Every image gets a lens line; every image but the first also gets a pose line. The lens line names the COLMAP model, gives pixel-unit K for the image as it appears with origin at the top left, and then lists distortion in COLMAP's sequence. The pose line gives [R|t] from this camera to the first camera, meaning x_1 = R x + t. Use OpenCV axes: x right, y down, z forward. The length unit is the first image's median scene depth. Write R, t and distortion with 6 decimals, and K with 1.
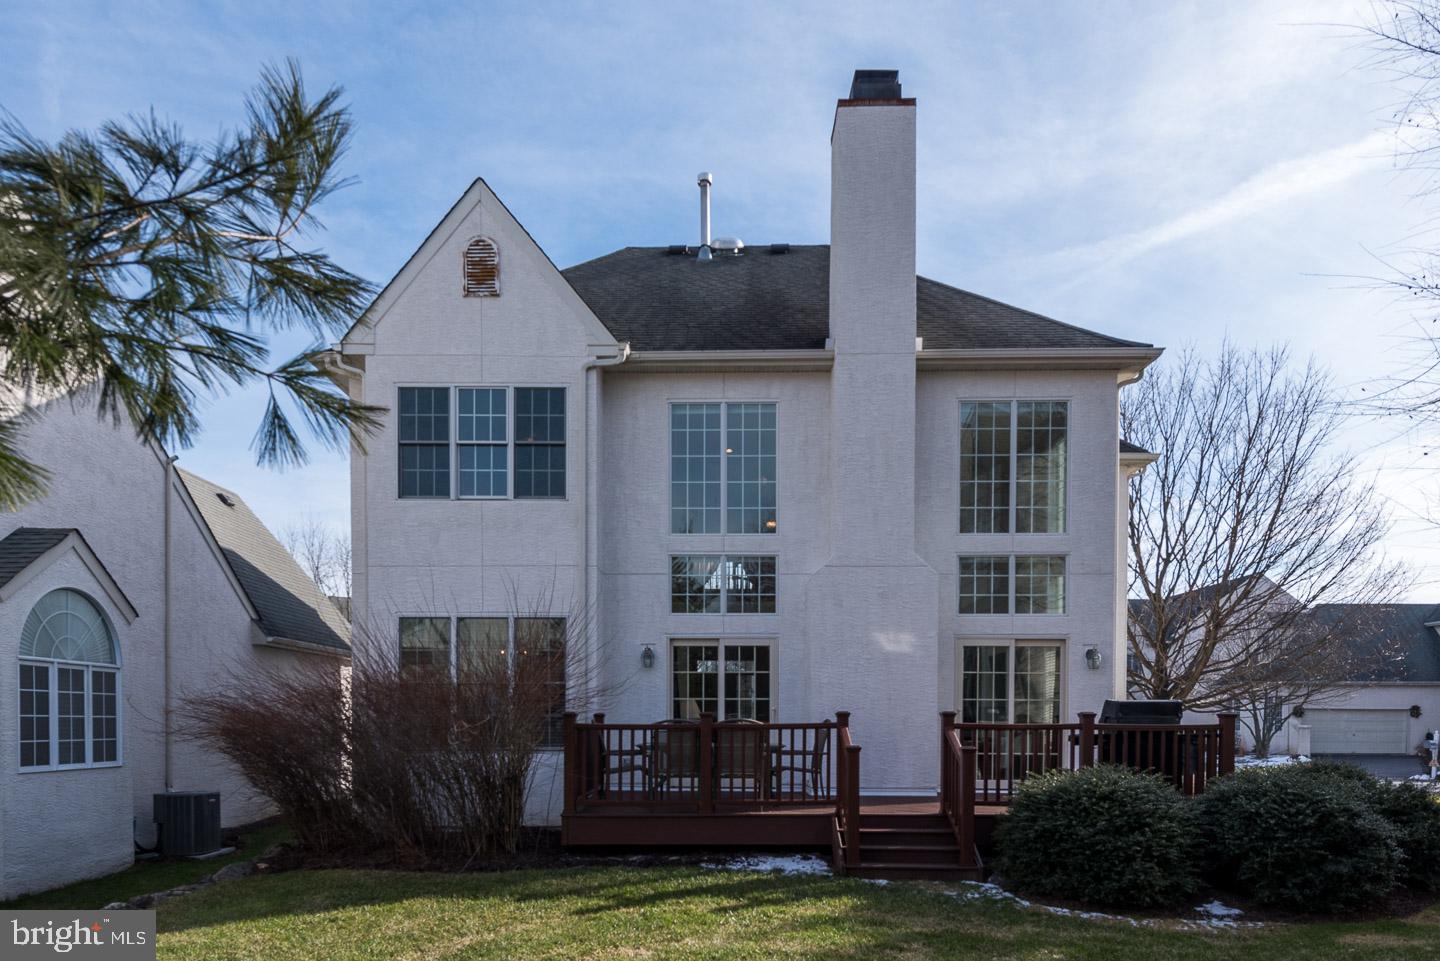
lens RADIAL K [[756.7, 0, 720.0], [0, 756.7, 480.5], [0, 0, 1]] dist [0.010363, -0.000728]
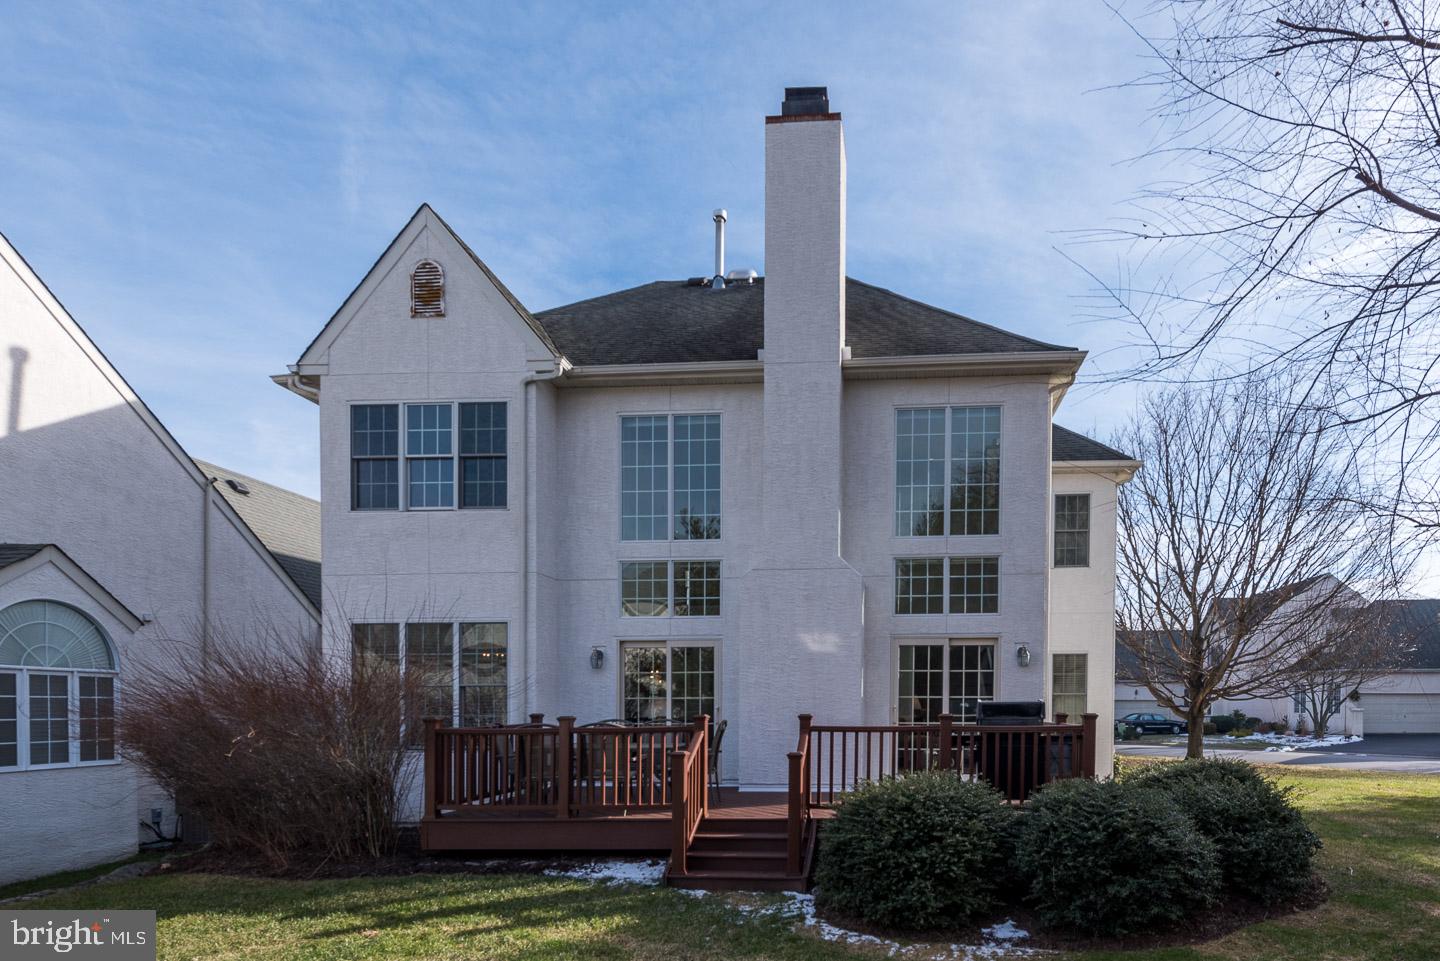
lens RADIAL K [[694.0, 0, 720.5], [0, 694.0, 500.9], [0, 0, 1]] dist [0.010822, -0.000938]
pose [[0.999337, -0.016098, -0.032657, 0.117268], [0.016423, 0.999818, 0.009684, 0.008776], [0.032495, -0.010214, 0.999420, 0.049963]]
